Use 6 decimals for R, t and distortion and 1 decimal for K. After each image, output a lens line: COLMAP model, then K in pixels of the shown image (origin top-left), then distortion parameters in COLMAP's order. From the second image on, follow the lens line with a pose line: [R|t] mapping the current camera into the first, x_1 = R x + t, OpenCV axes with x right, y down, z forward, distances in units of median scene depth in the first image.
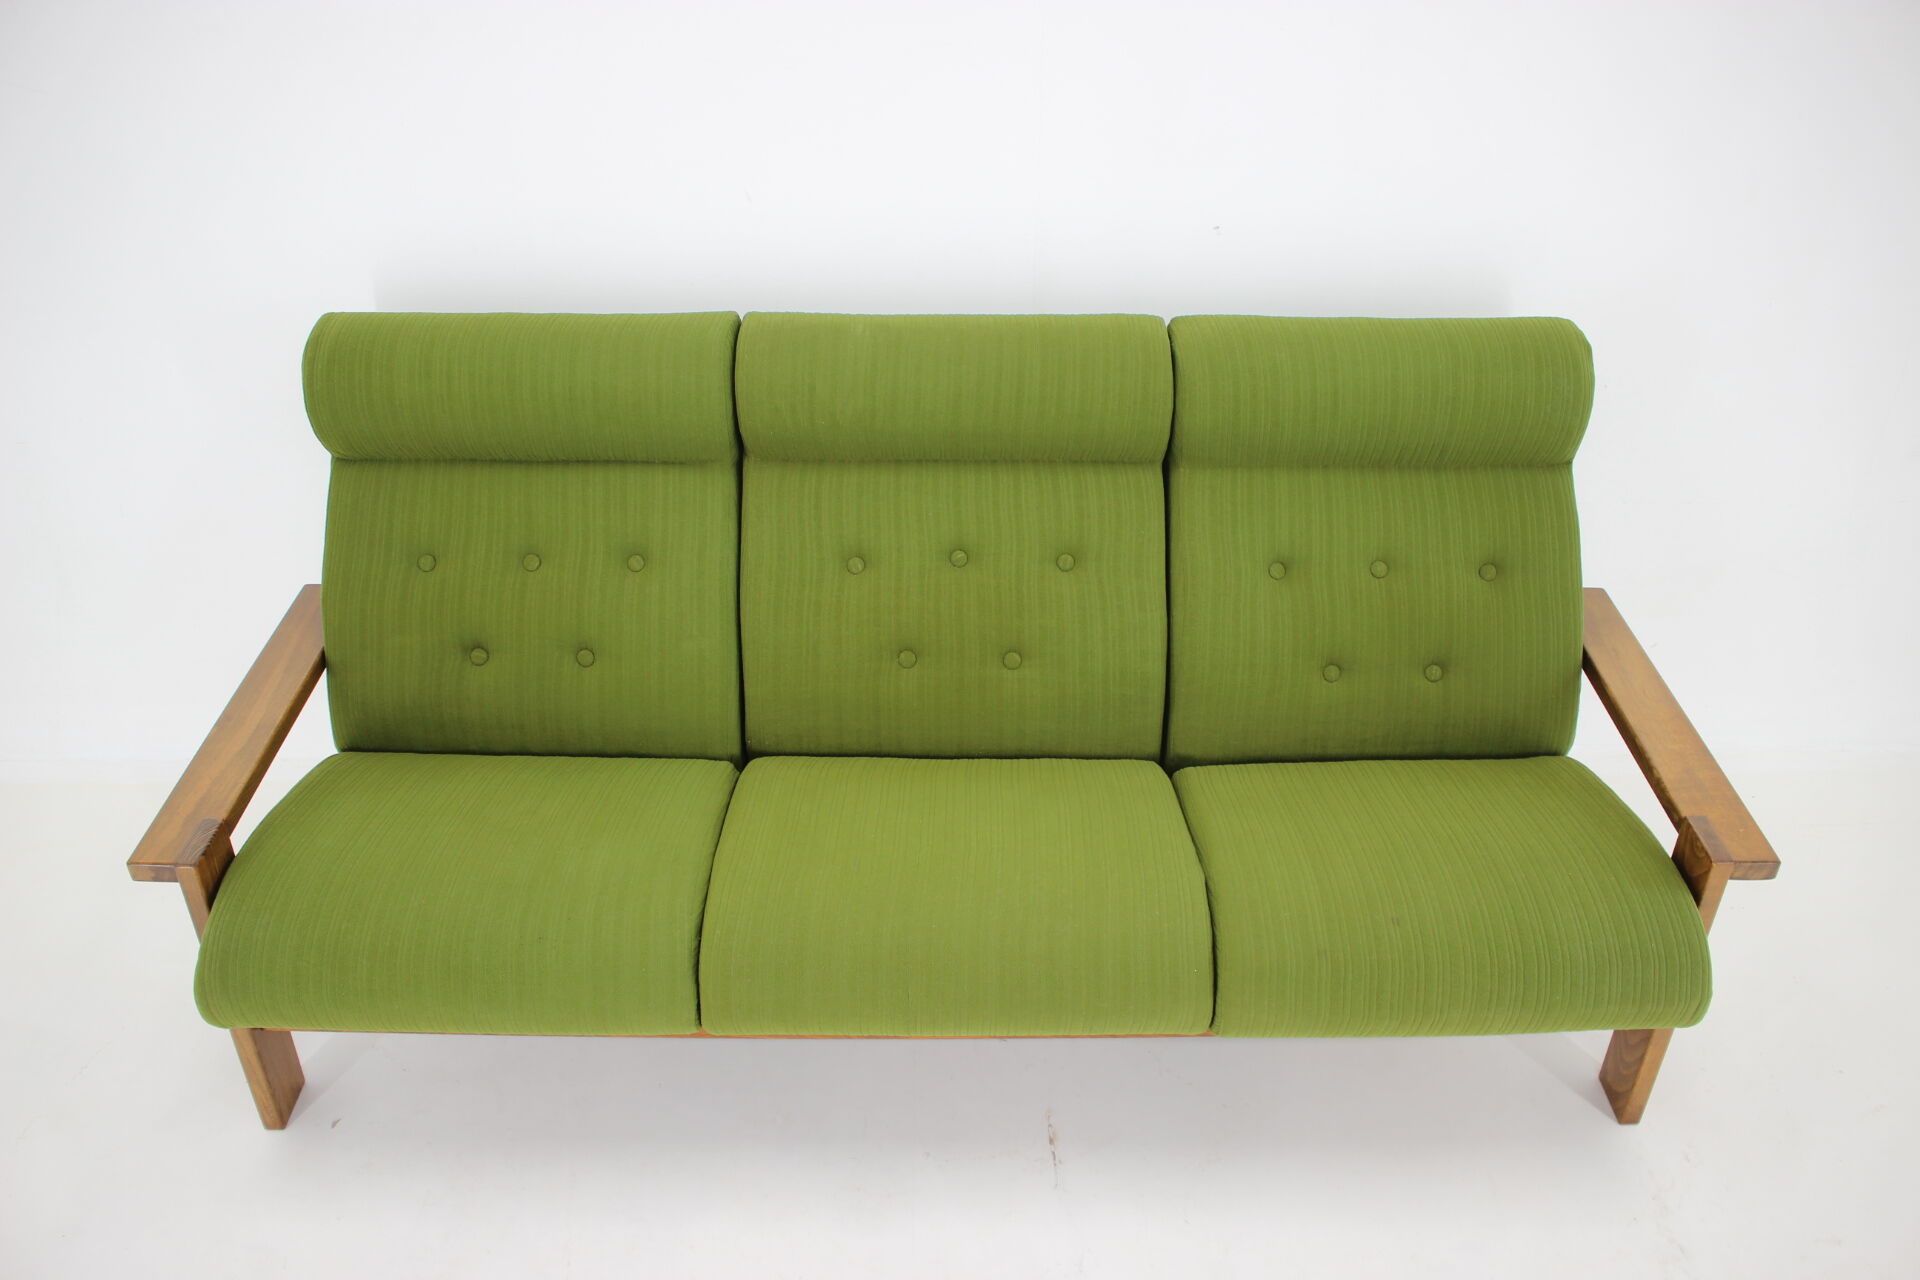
lens RADIAL K [[1613.9, 0, 962.8], [0, 1613.9, 694.2], [0, 0, 1]] dist [-0.151571, 0.114265]
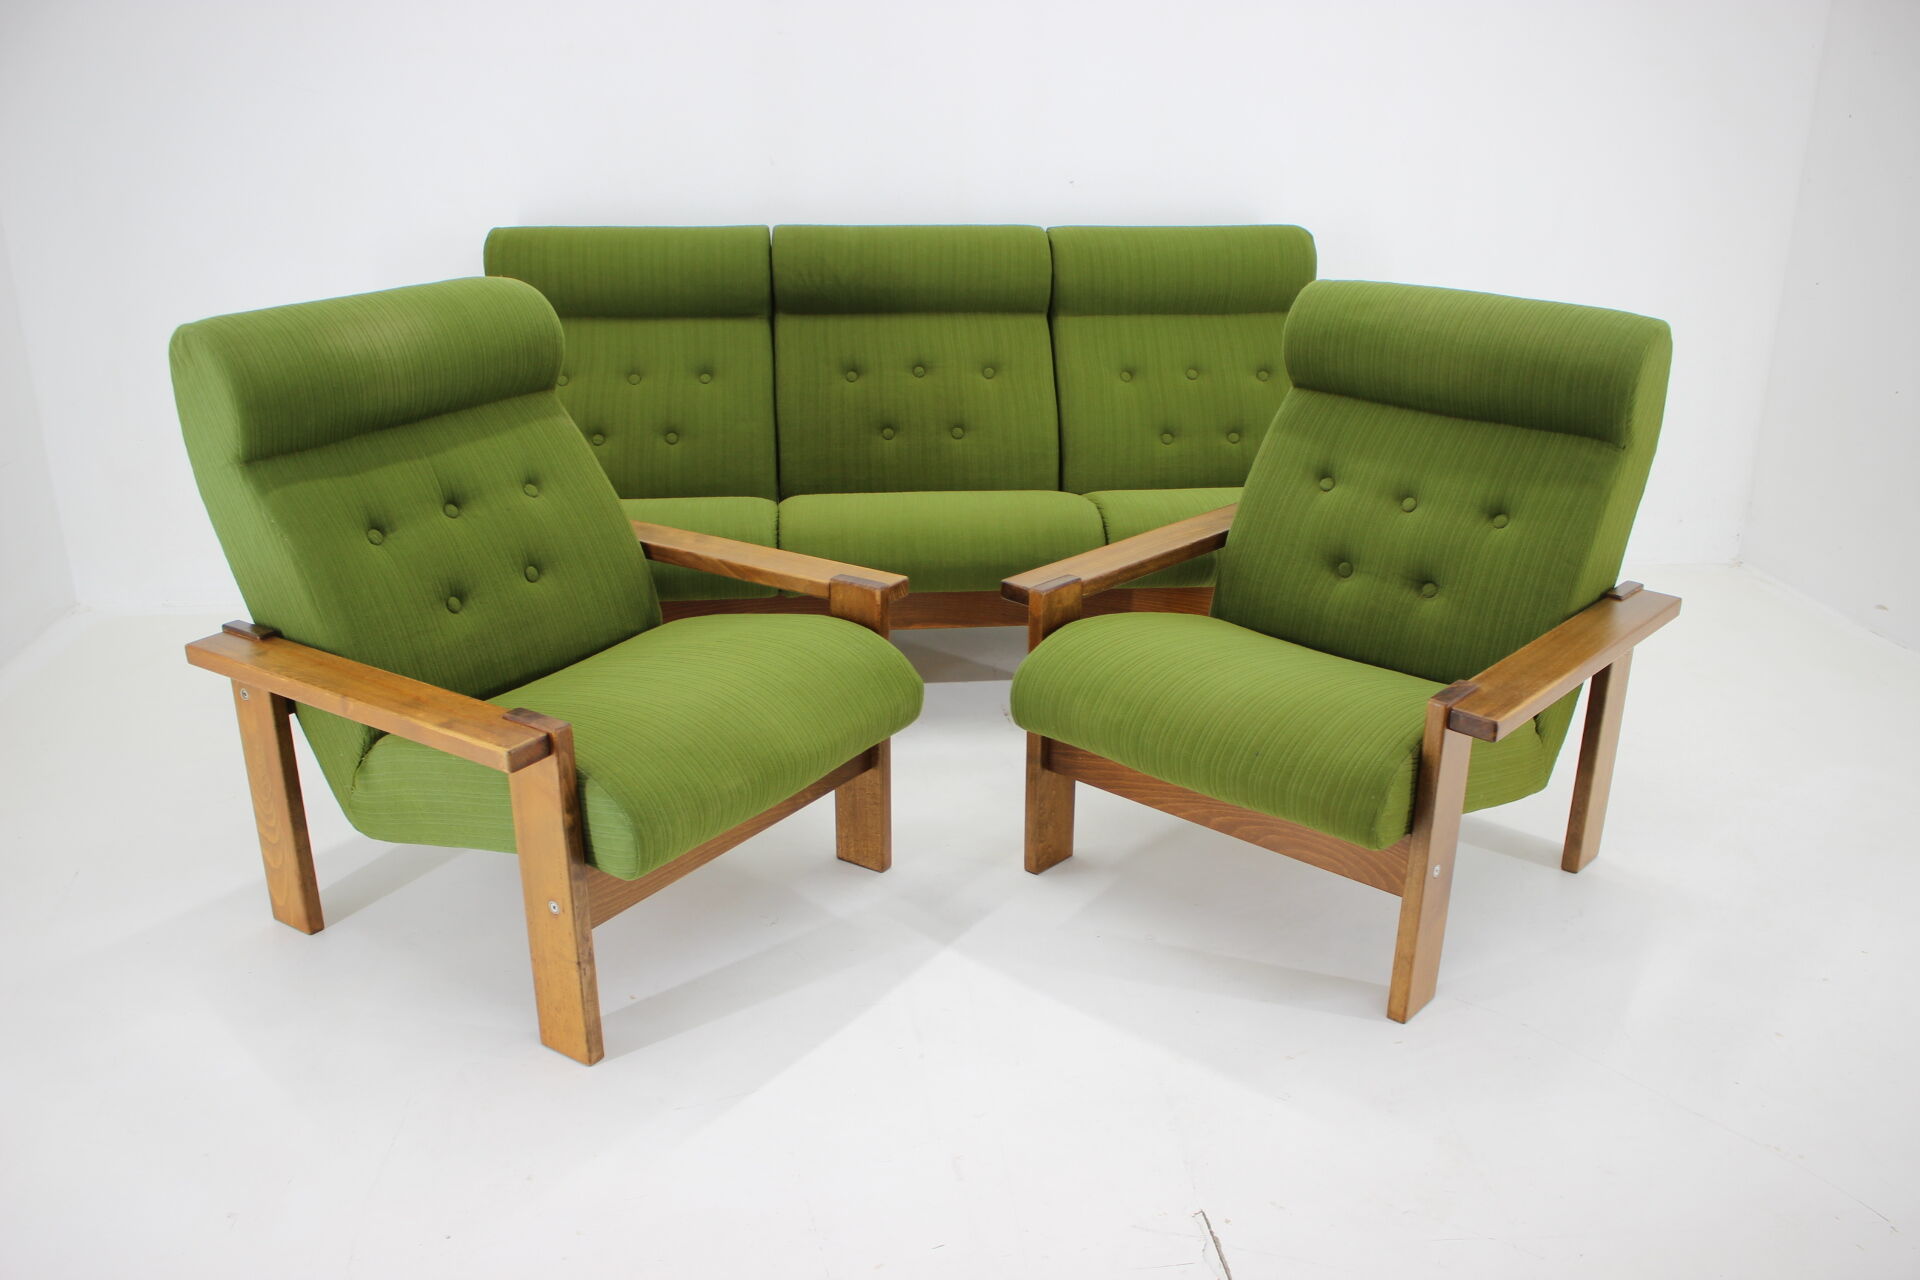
lens RADIAL K [[1613.9, 0, 962.8], [0, 1613.9, 694.2], [0, 0, 1]] dist [-0.151571, 0.114265]
pose [[0.994988, -0.035591, 0.093444, -0.114192], [0.054660, 0.976122, -0.210234, 0.537628], [-0.083730, 0.214288, 0.973175, -0.416787]]
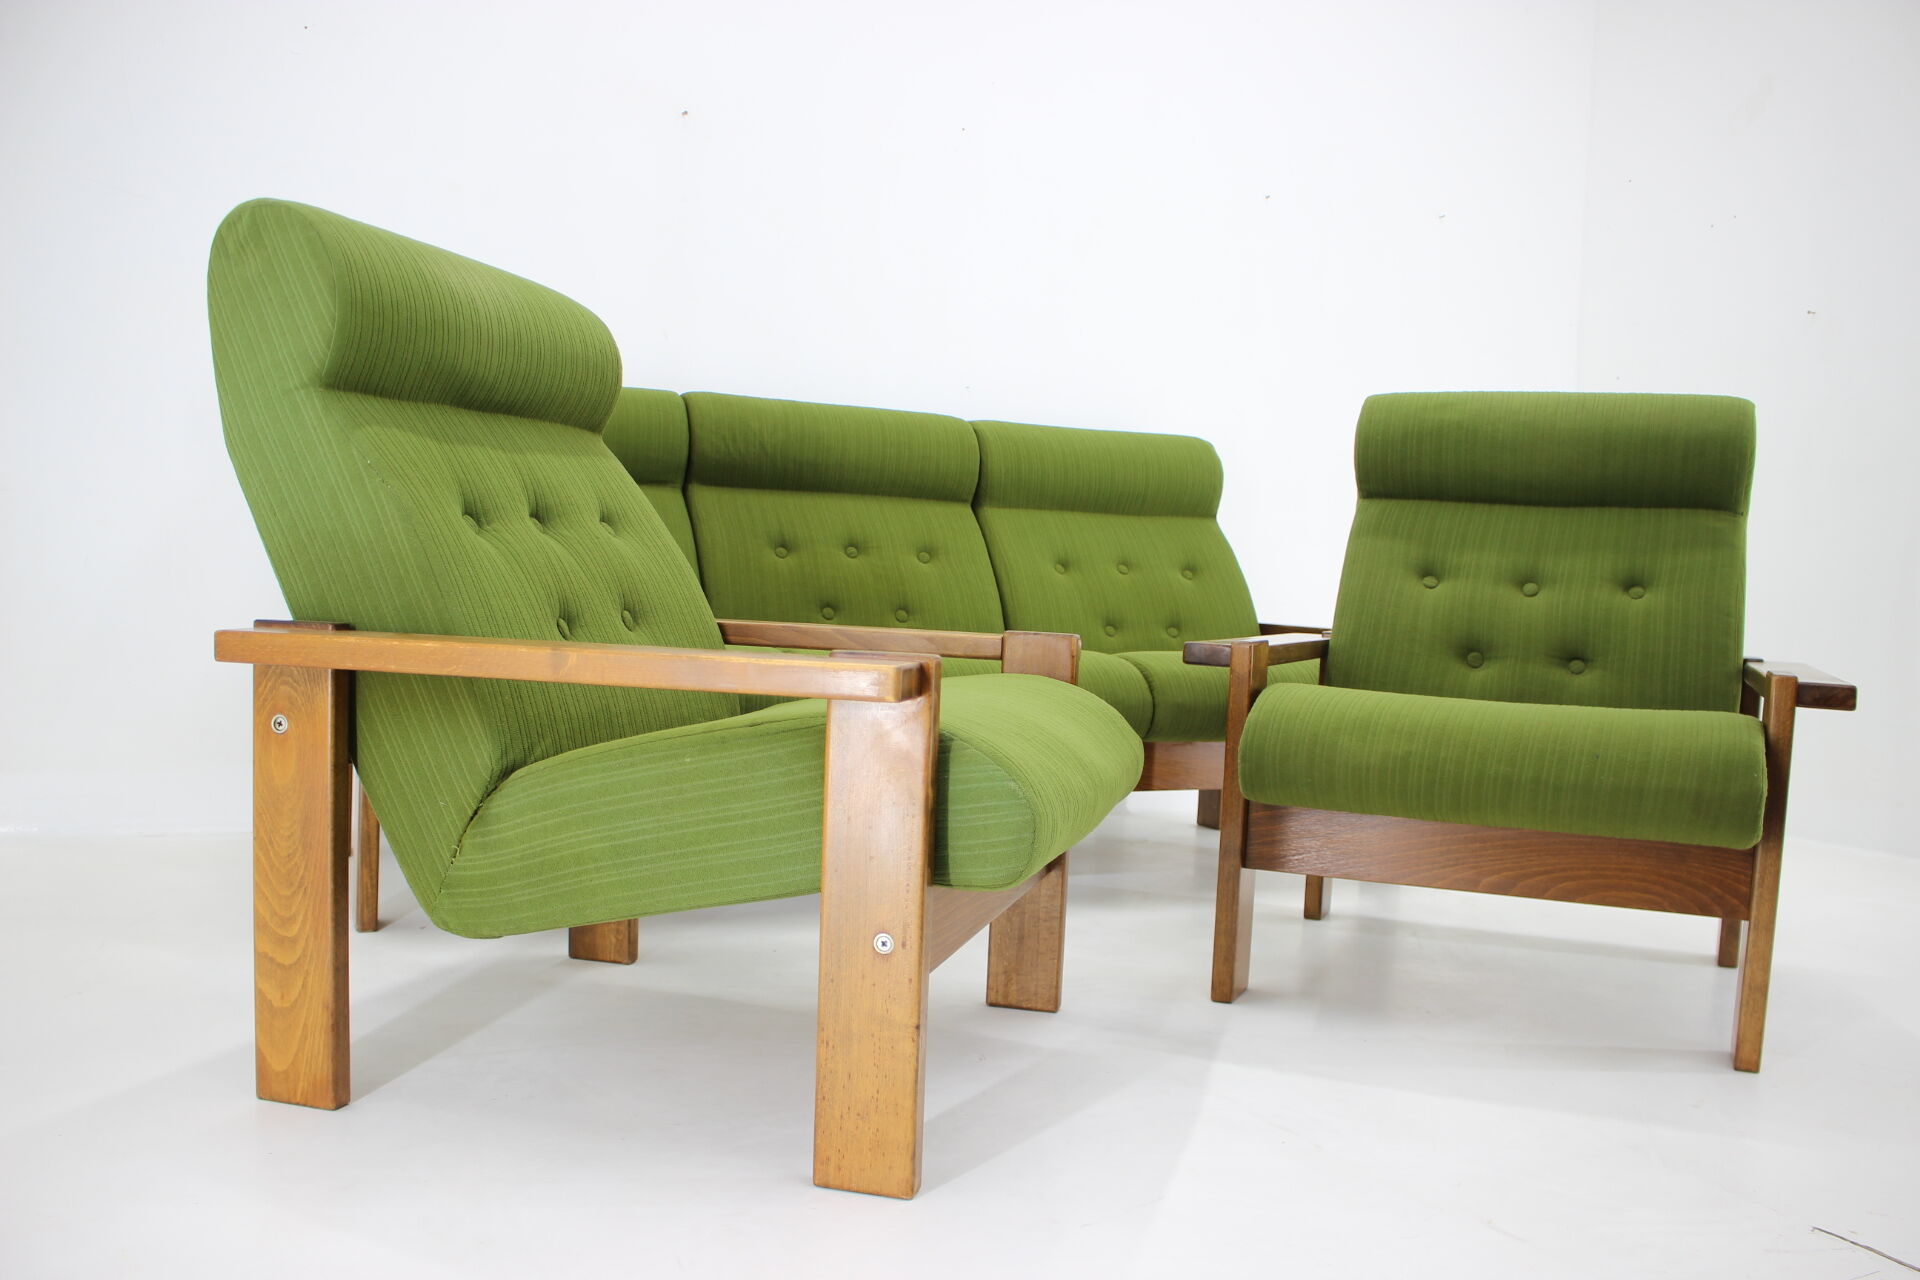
lens RADIAL K [[1613.9, 0, 962.8], [0, 1613.9, 694.2], [0, 0, 1]] dist [-0.151571, 0.114265]
pose [[0.909521, 0.001482, 0.415655, -0.485356], [0.201720, 0.872766, -0.444510, 0.649346], [-0.363428, 0.488137, 0.793500, -0.058437]]
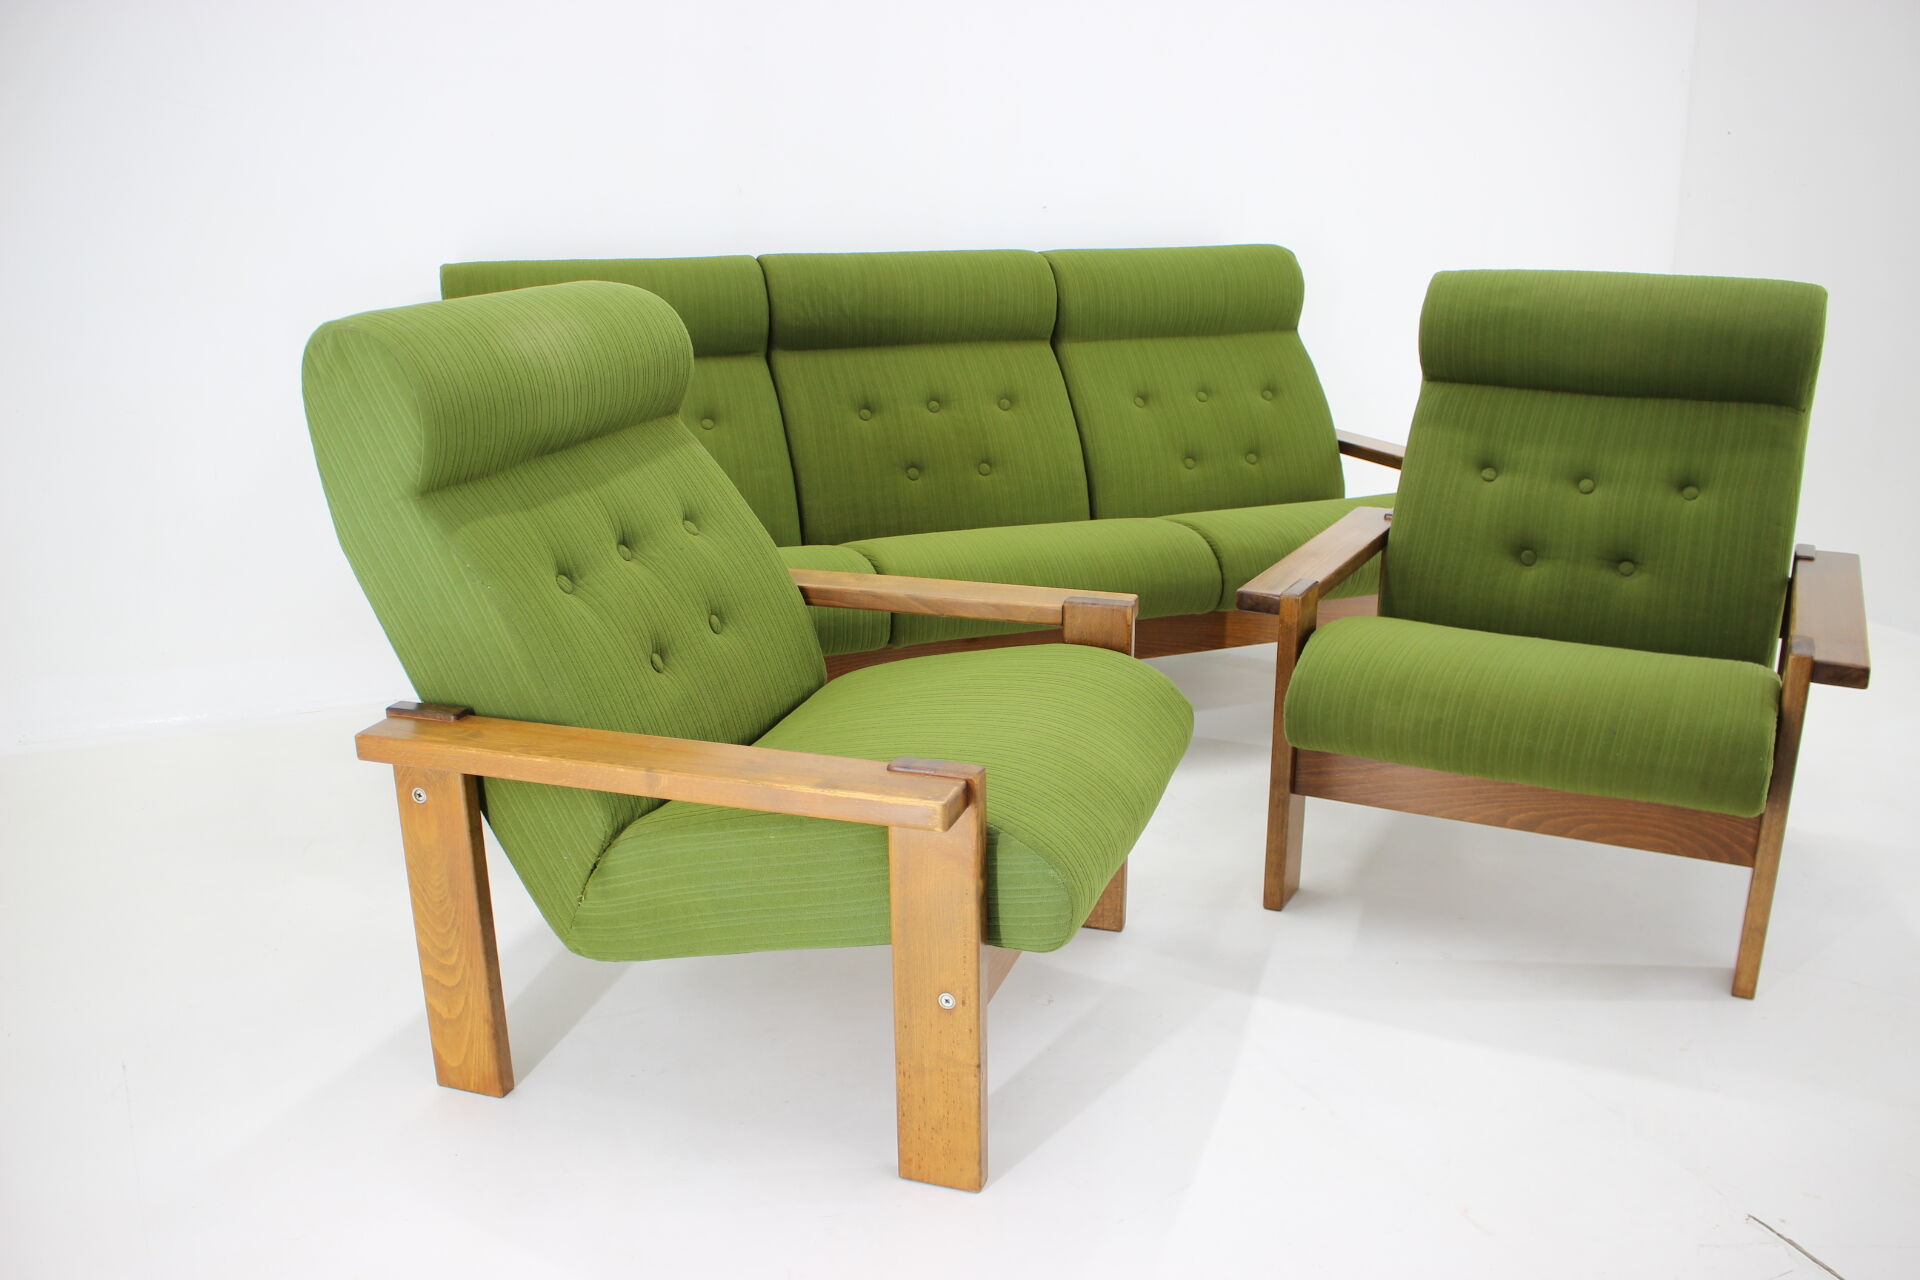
lens RADIAL K [[1613.9, 0, 962.8], [0, 1613.9, 694.2], [0, 0, 1]] dist [-0.151571, 0.114265]
pose [[0.936596, -0.120497, 0.329041, -0.471748], [0.206913, 0.948008, -0.241800, 0.500348], [-0.282798, 0.294552, 0.912833, -0.213522]]
